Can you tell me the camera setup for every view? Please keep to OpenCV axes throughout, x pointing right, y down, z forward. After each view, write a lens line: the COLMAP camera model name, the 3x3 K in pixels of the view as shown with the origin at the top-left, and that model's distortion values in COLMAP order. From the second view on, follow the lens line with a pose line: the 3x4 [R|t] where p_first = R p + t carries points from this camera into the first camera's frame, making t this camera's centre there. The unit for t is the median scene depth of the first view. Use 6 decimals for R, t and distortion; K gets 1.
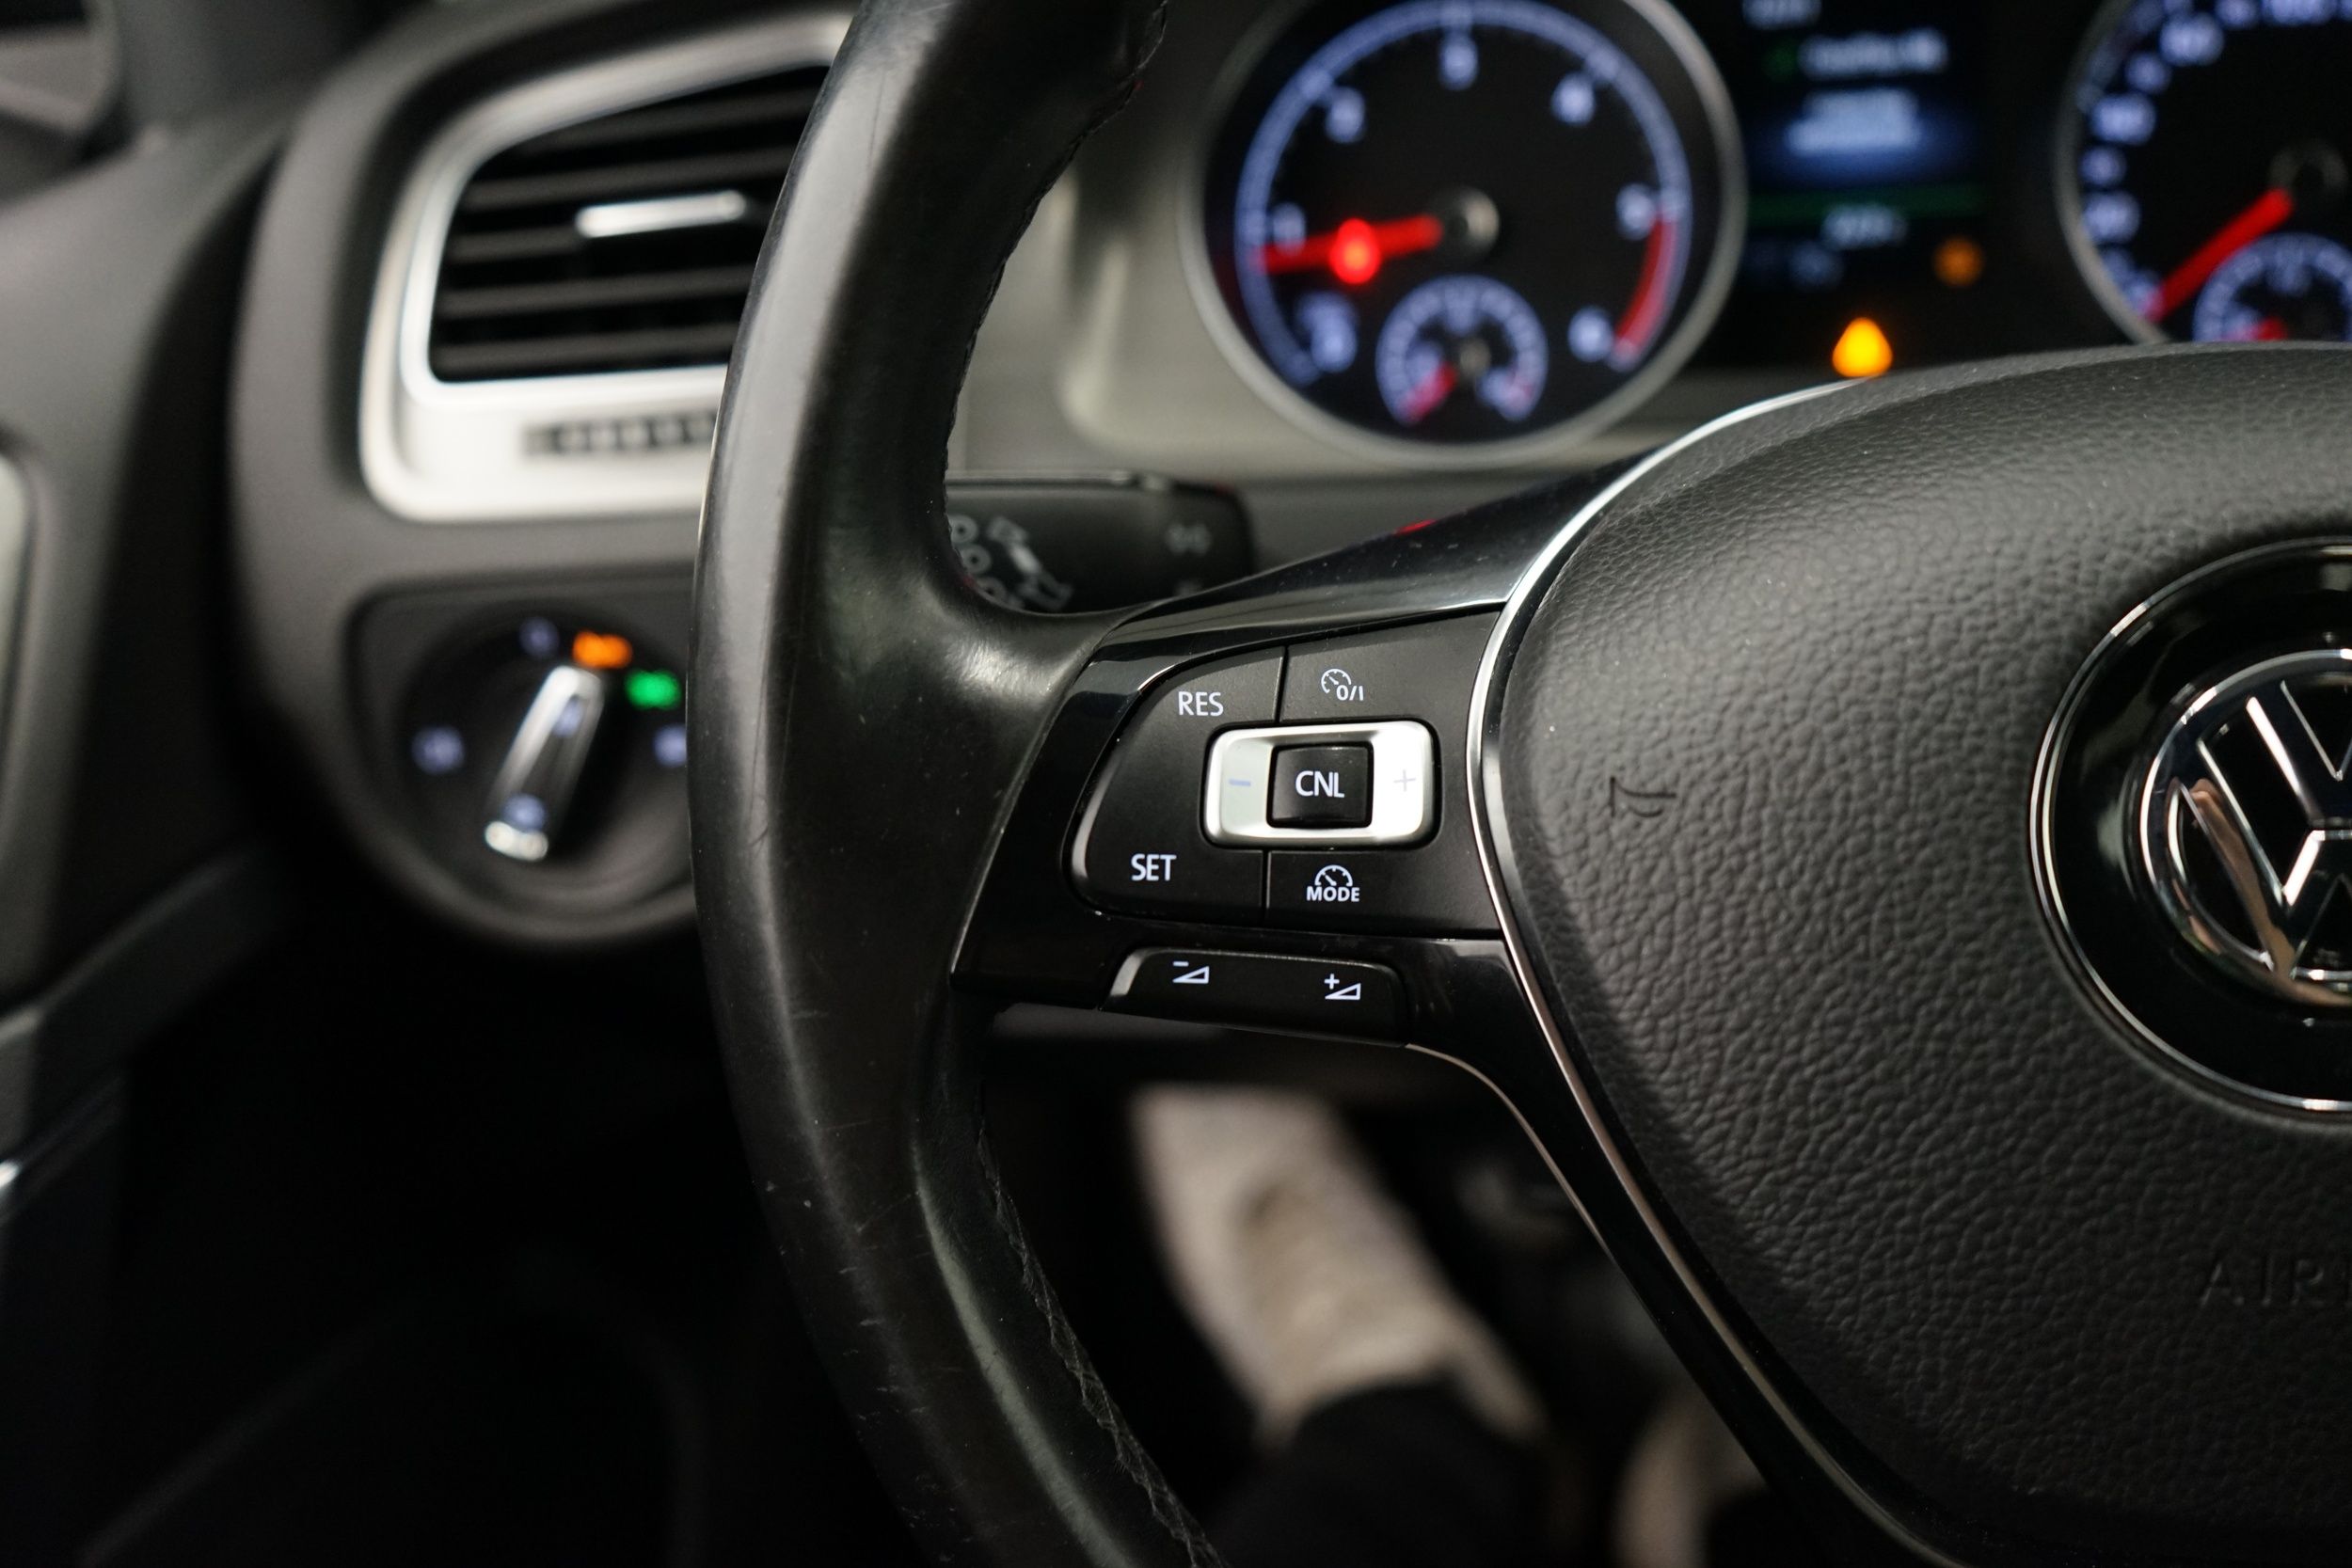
lens RADIAL K [[1984.3, 0, 1176.0], [0, 1984.3, 784.0], [0, 0, 1]] dist [0.004836, 0.054910]
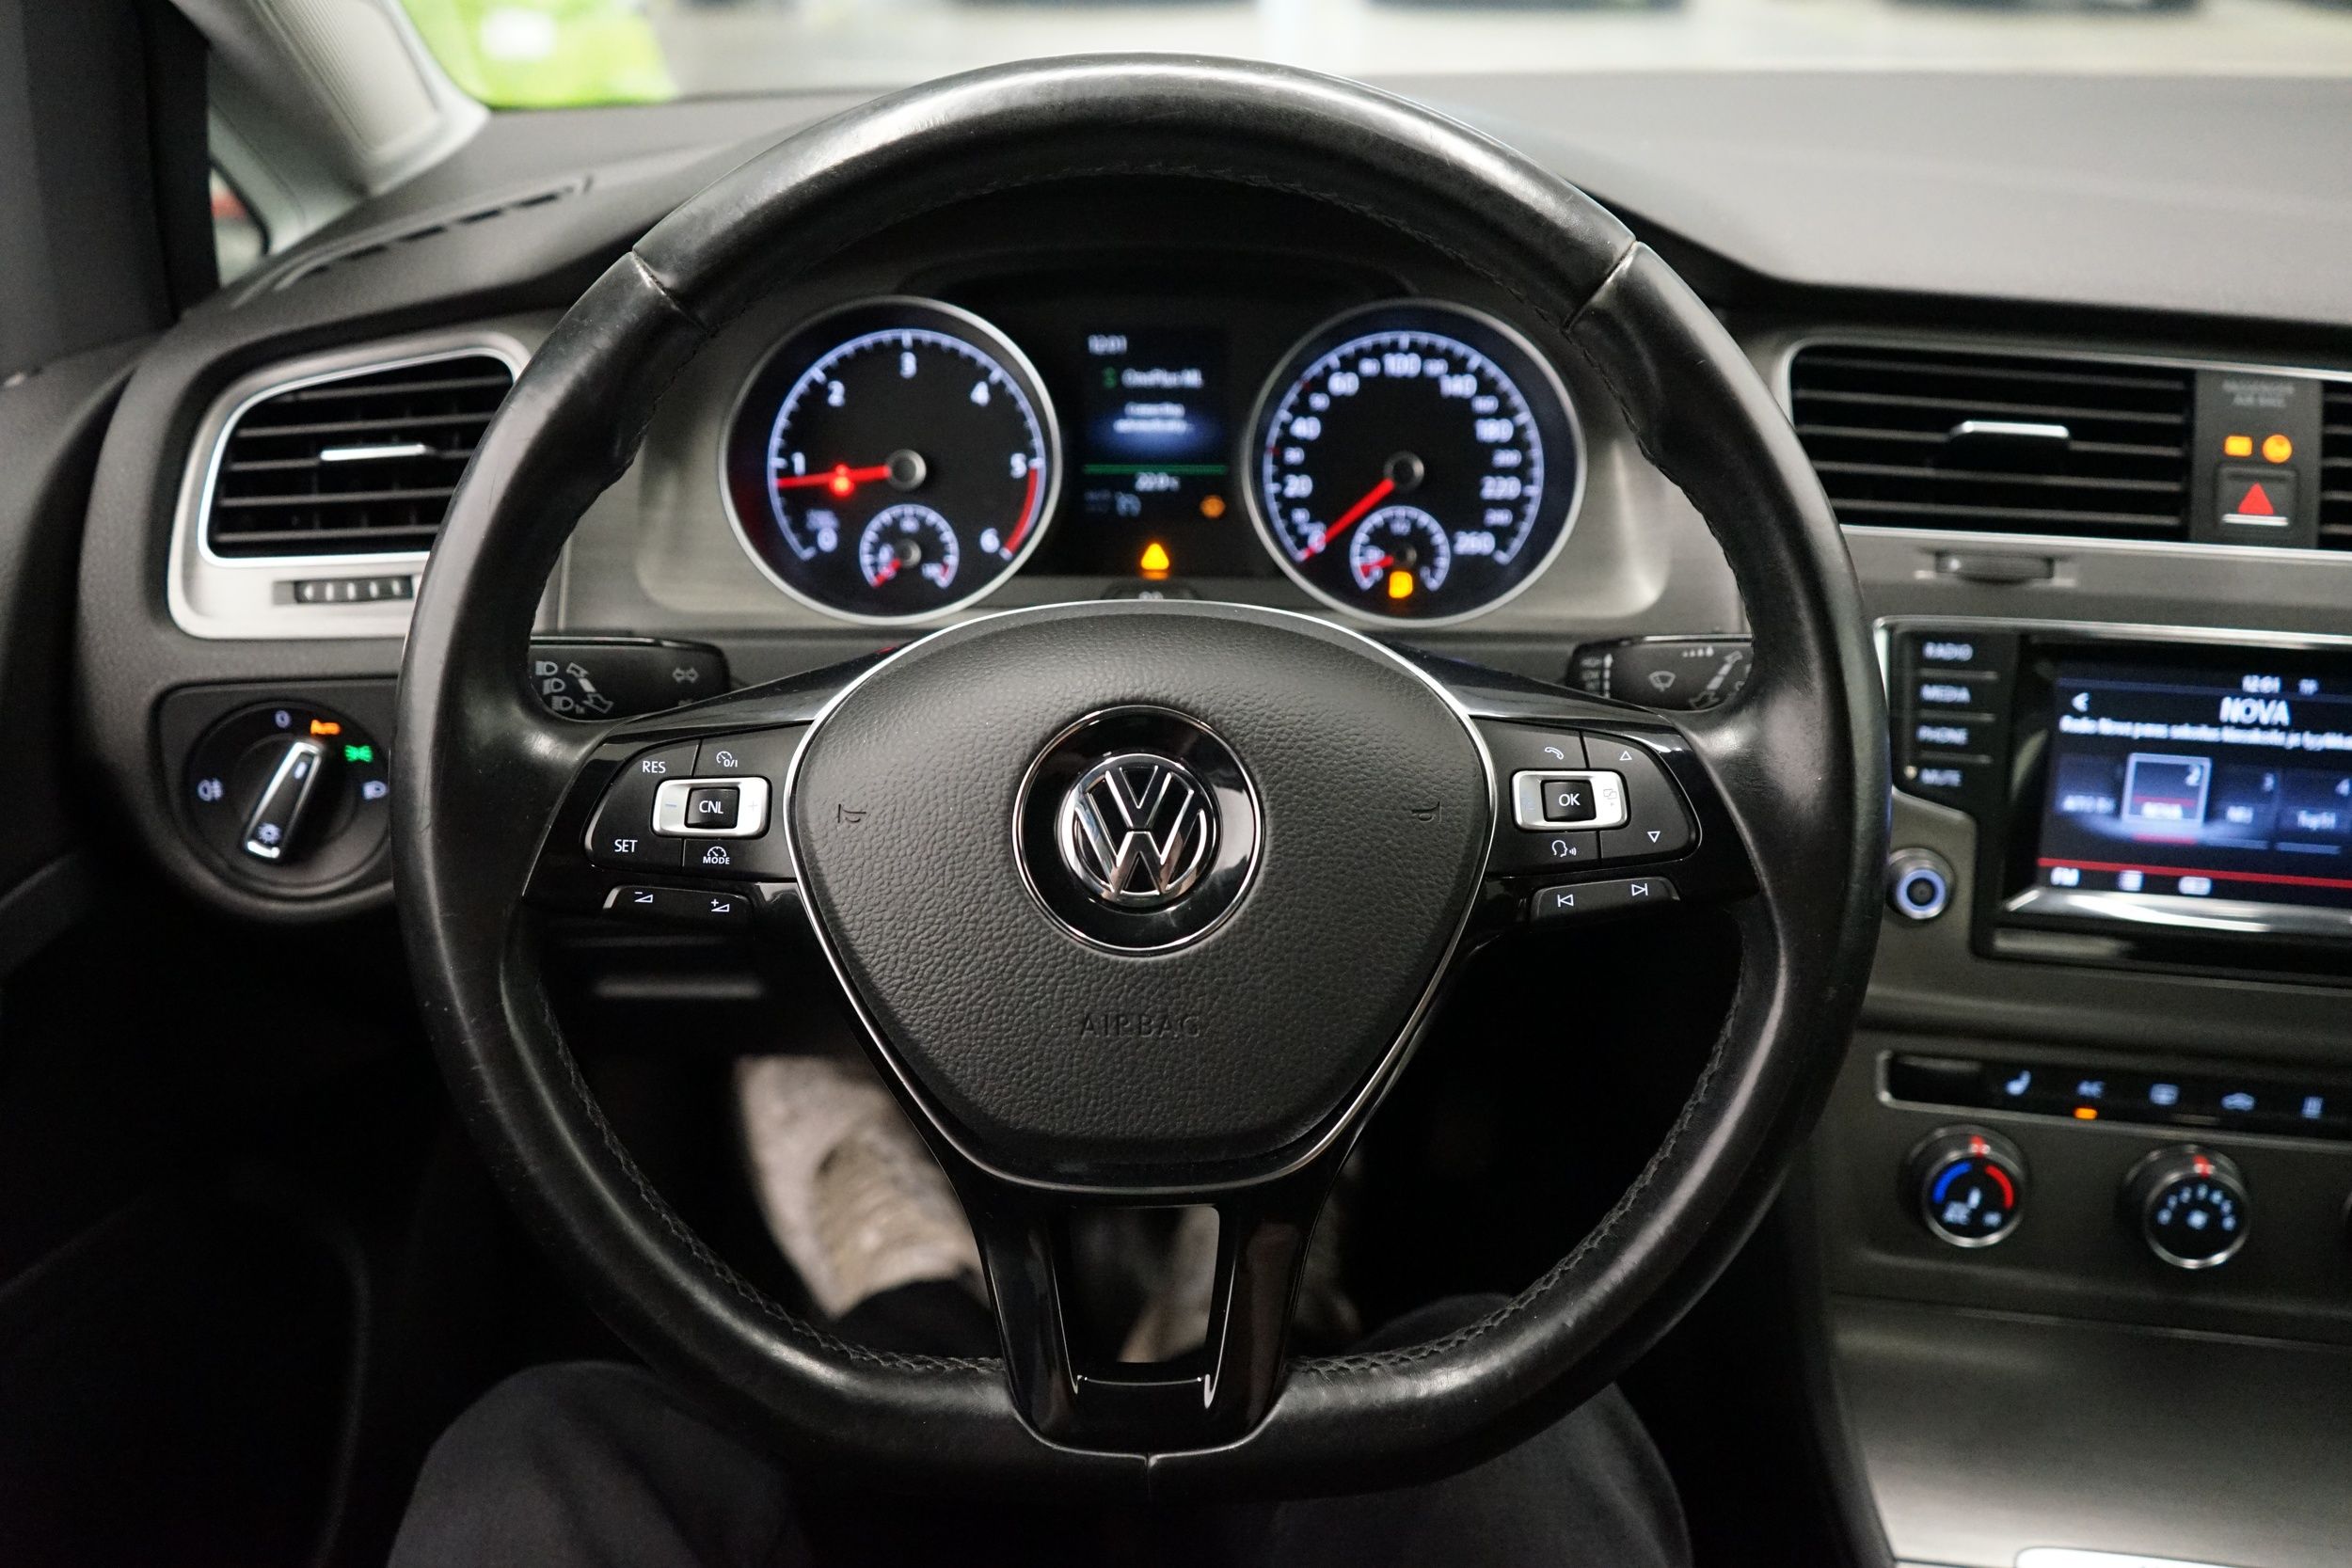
lens RADIAL K [[1984.3, 0, 1176.0], [0, 1984.3, 784.0], [0, 0, 1]] dist [0.004836, 0.054910]
pose [[0.988625, 0.018666, 0.149237, 0.200647], [-0.012944, 0.999147, -0.039224, 0.042238], [-0.149842, 0.036847, 0.988023, -0.924098]]
